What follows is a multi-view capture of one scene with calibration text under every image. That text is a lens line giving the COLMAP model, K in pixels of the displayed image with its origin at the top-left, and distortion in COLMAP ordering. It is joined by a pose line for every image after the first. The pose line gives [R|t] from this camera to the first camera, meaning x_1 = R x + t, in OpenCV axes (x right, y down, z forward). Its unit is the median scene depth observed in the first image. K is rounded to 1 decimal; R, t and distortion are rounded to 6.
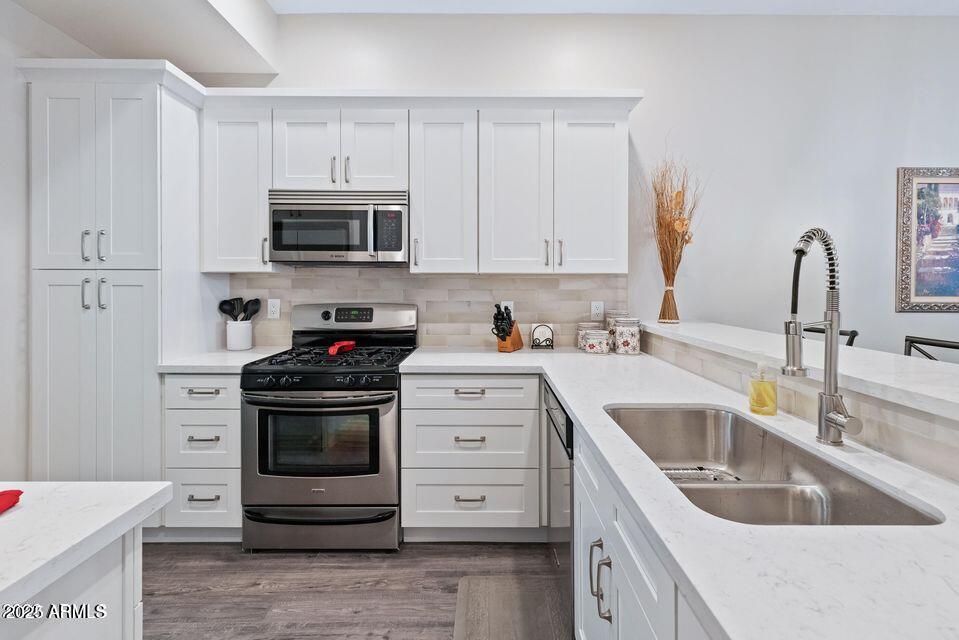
lens RADIAL K [[448.2, 0, 492.8], [0, 448.2, 297.5], [0, 0, 1]] dist [-0.000016, -0.000359]
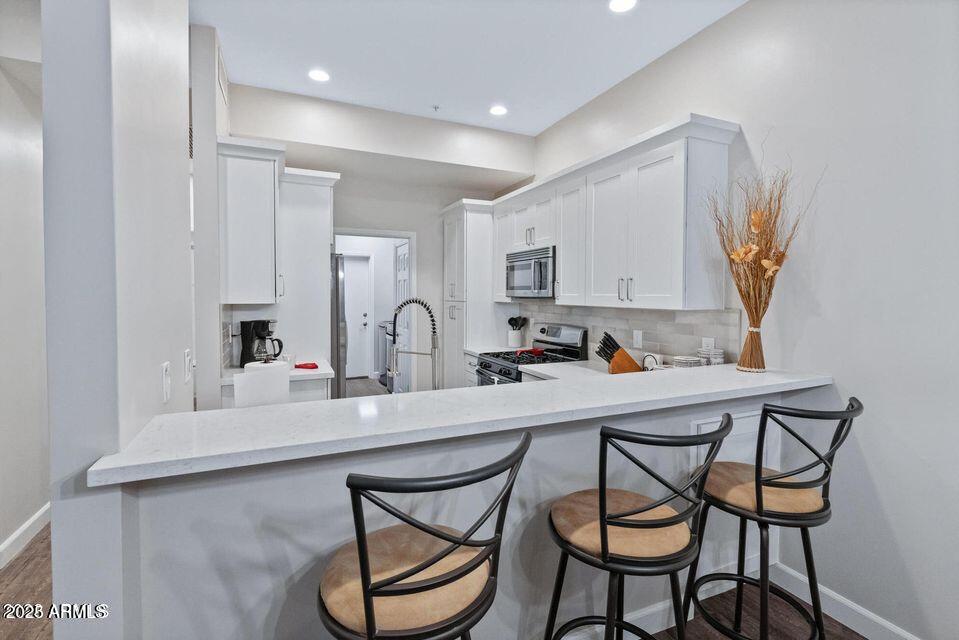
lens RADIAL K [[448.2, 0, 479.3], [0, 448.2, 311.9], [0, 0, 1]] dist [-0.000016, -0.000359]
pose [[0.387398, 0.035890, -0.921214, 0.984944], [-0.017310, 0.999349, 0.031654, -0.071567], [0.921750, 0.003683, 0.387767, 0.239410]]
